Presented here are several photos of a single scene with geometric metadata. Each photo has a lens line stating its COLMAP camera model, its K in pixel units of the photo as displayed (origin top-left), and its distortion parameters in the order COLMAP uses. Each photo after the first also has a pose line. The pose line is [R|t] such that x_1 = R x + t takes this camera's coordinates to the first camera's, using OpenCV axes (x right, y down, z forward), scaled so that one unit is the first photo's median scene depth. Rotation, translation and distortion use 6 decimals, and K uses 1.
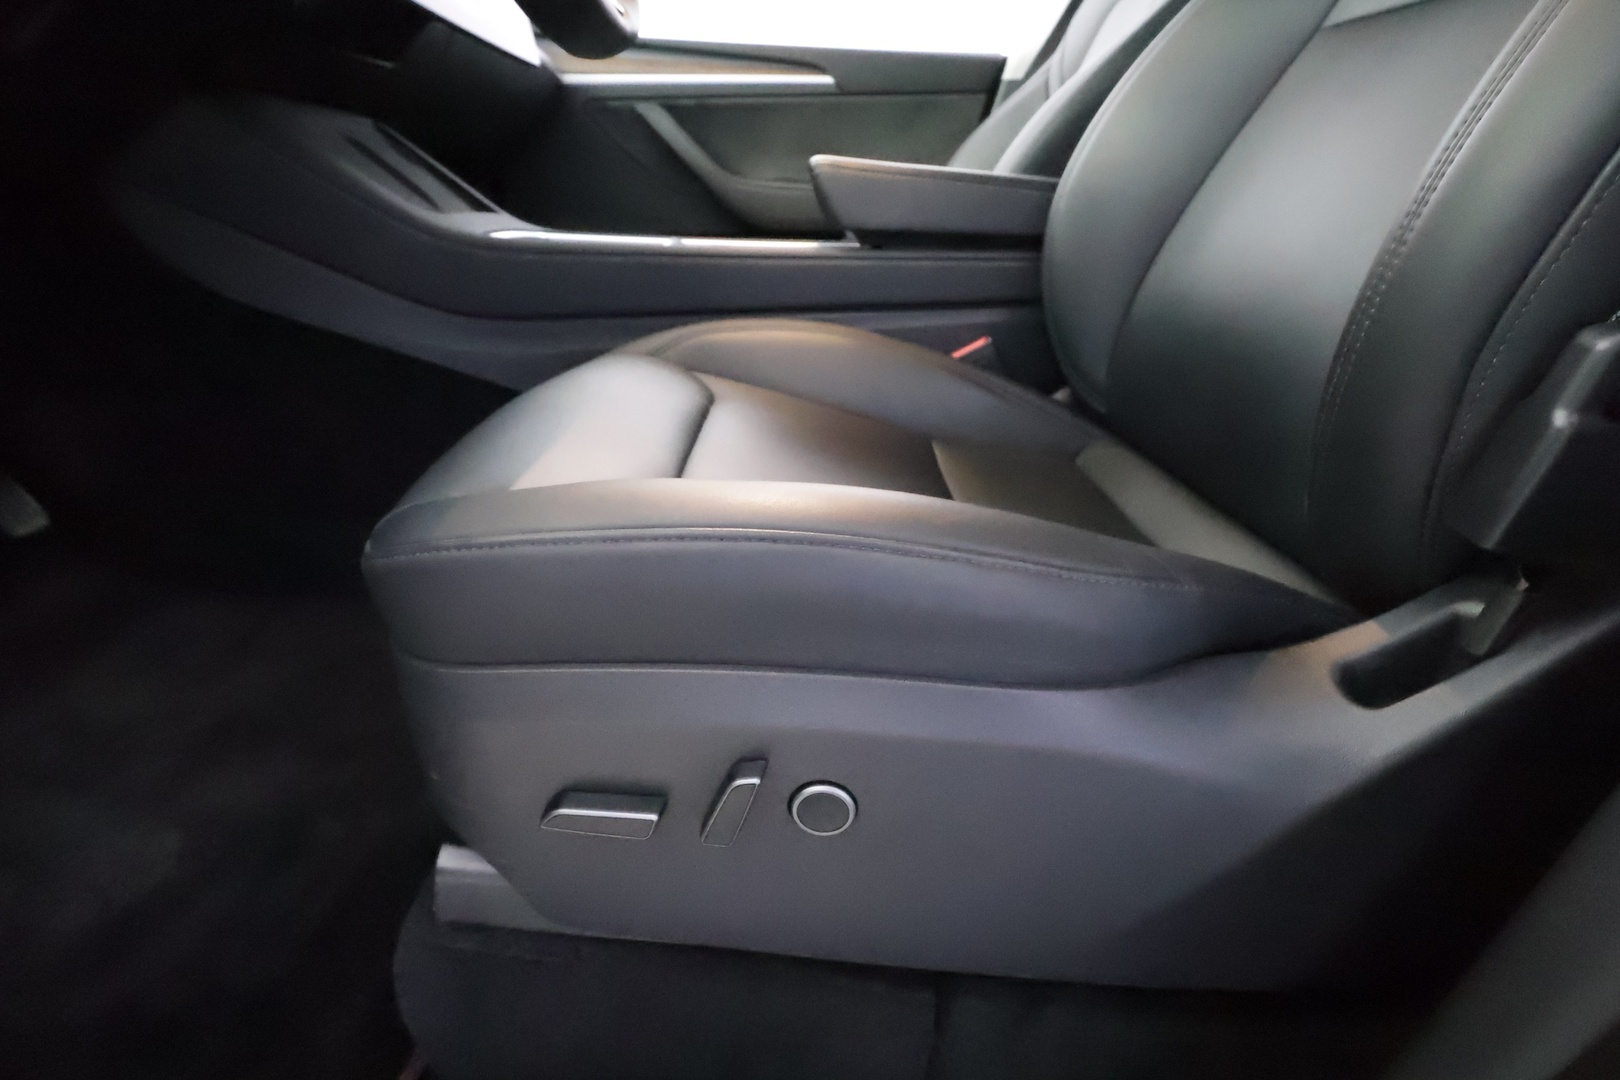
lens RADIAL K [[757.0, 0, 815.8], [0, 757.0, 534.5], [0, 0, 1]] dist [0.000843, 0.000178]
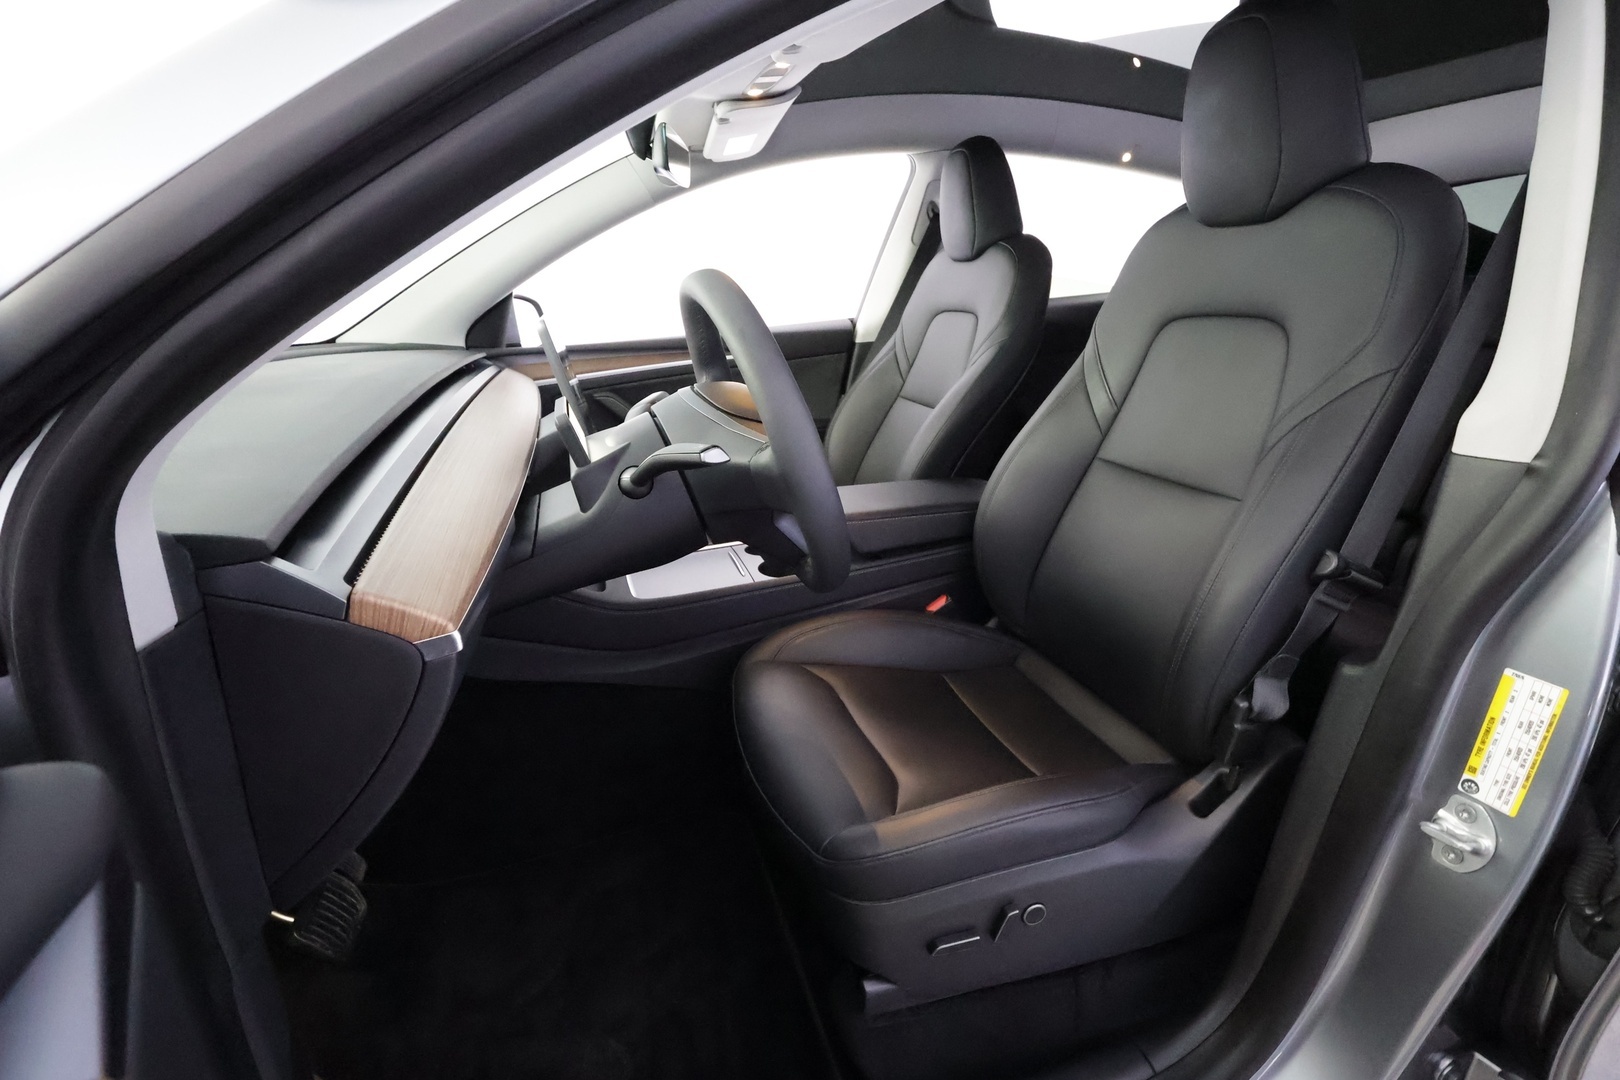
lens RADIAL K [[747.4, 0, 814.5], [0, 747.4, 540.5], [0, 0, 1]] dist [-0.000360, 0.000087]
pose [[0.952833, -0.177026, 0.246518, -0.536927], [0.191875, 0.980707, -0.037377, -0.454514], [-0.235145, 0.082915, 0.968417, -0.673475]]
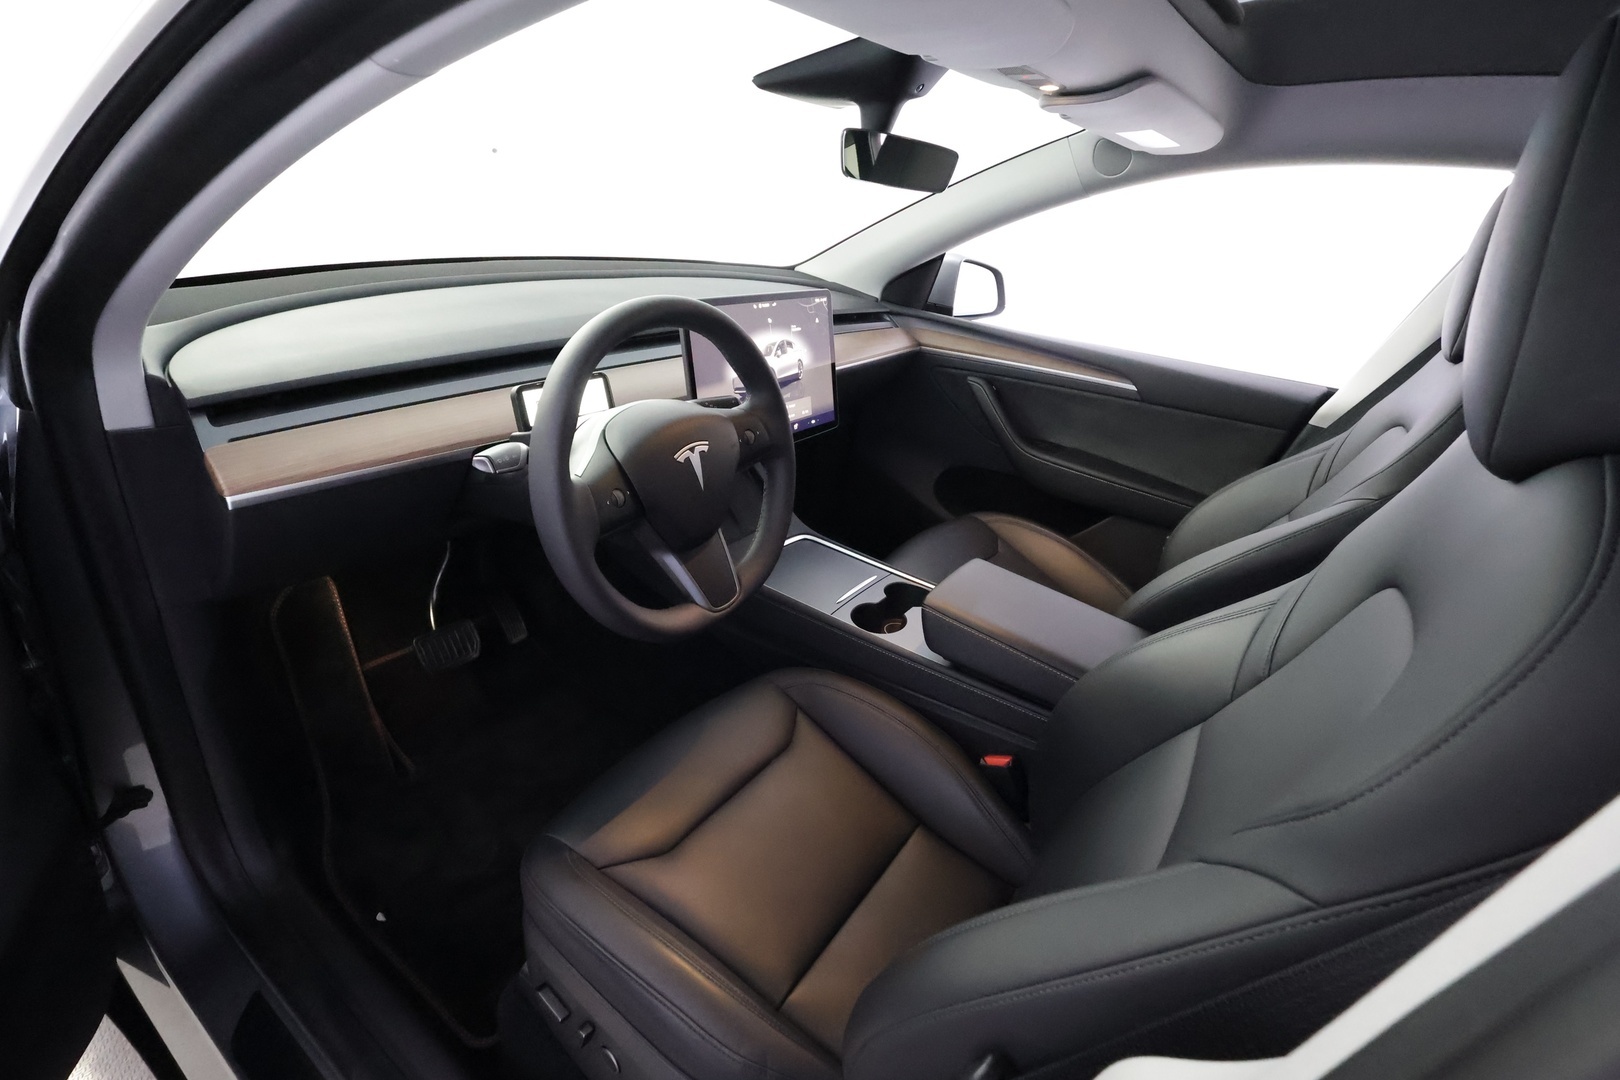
lens RADIAL K [[746.0, 0, 818.0], [0, 746.0, 541.5], [0, 0, 1]] dist [-0.000550, 0.000727]
pose [[0.812283, 0.306886, -0.496002, 0.582846], [-0.303941, 0.948514, 0.089112, -0.767146], [0.497812, 0.078371, 0.863737, -0.391778]]
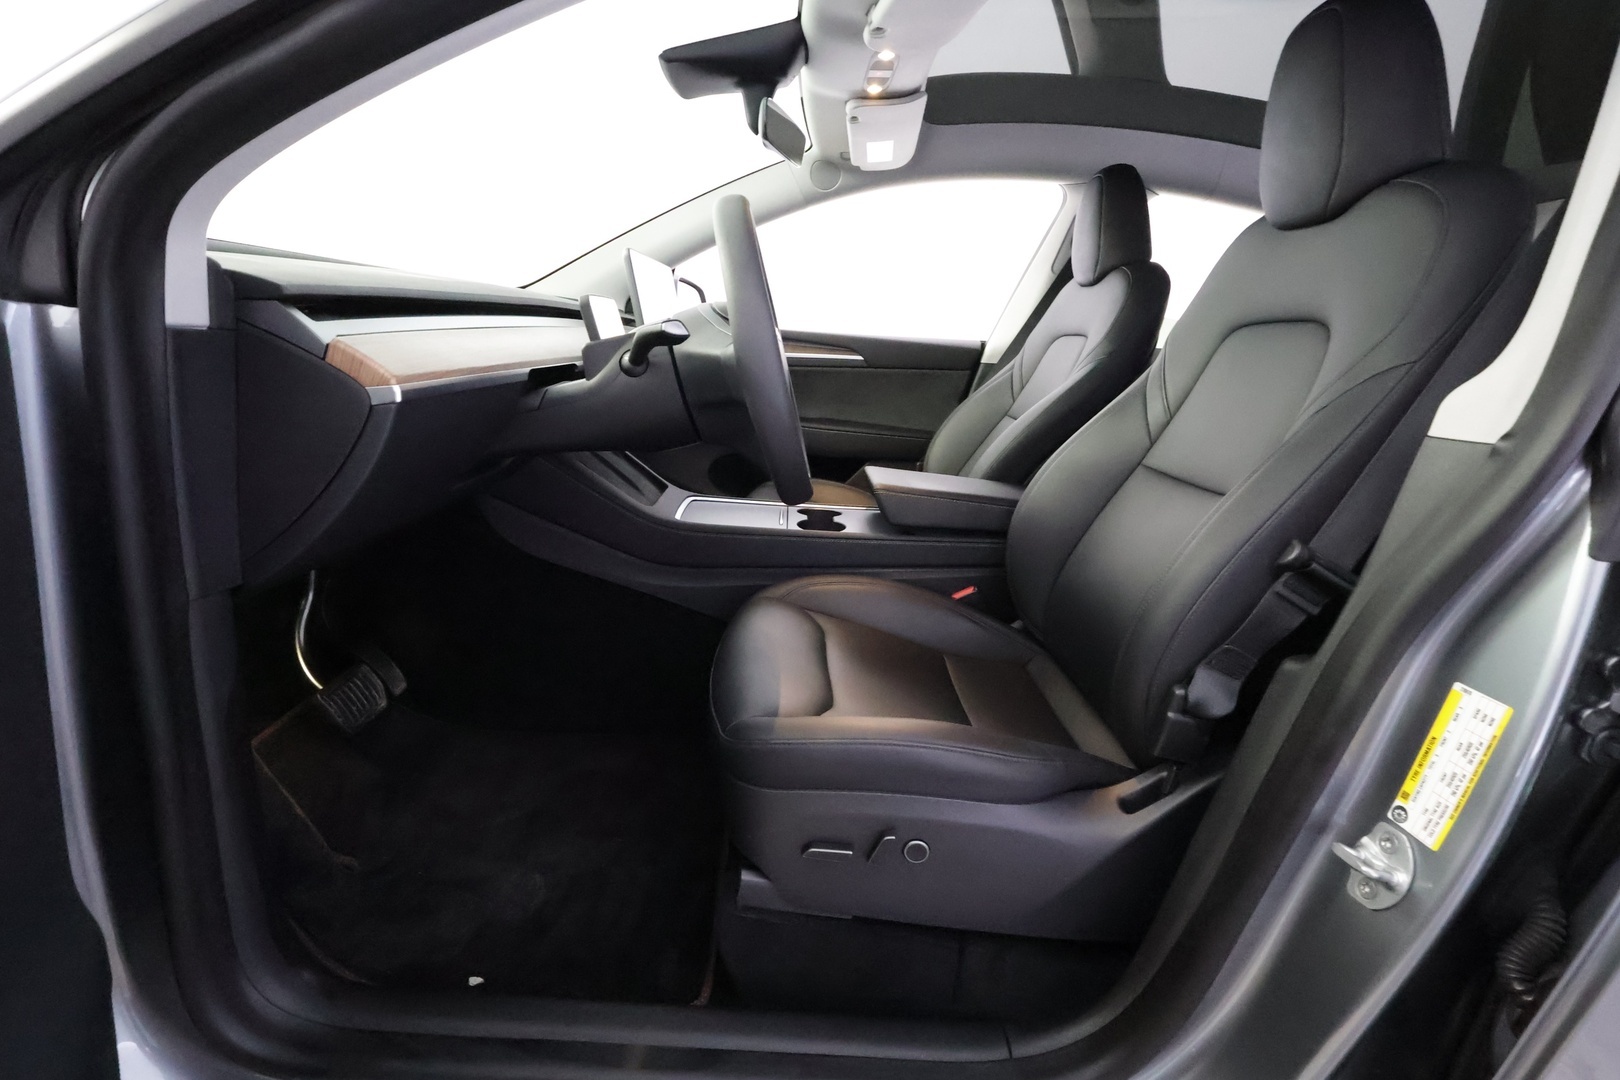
lens RADIAL K [[746.0, 0, 818.0], [0, 746.0, 541.5], [0, 0, 1]] dist [-0.000550, 0.000727]
pose [[0.999244, 0.029527, 0.025283, -0.200850], [-0.026017, 0.991253, -0.129385, -0.163488], [-0.028883, 0.128629, 0.991272, -0.784720]]
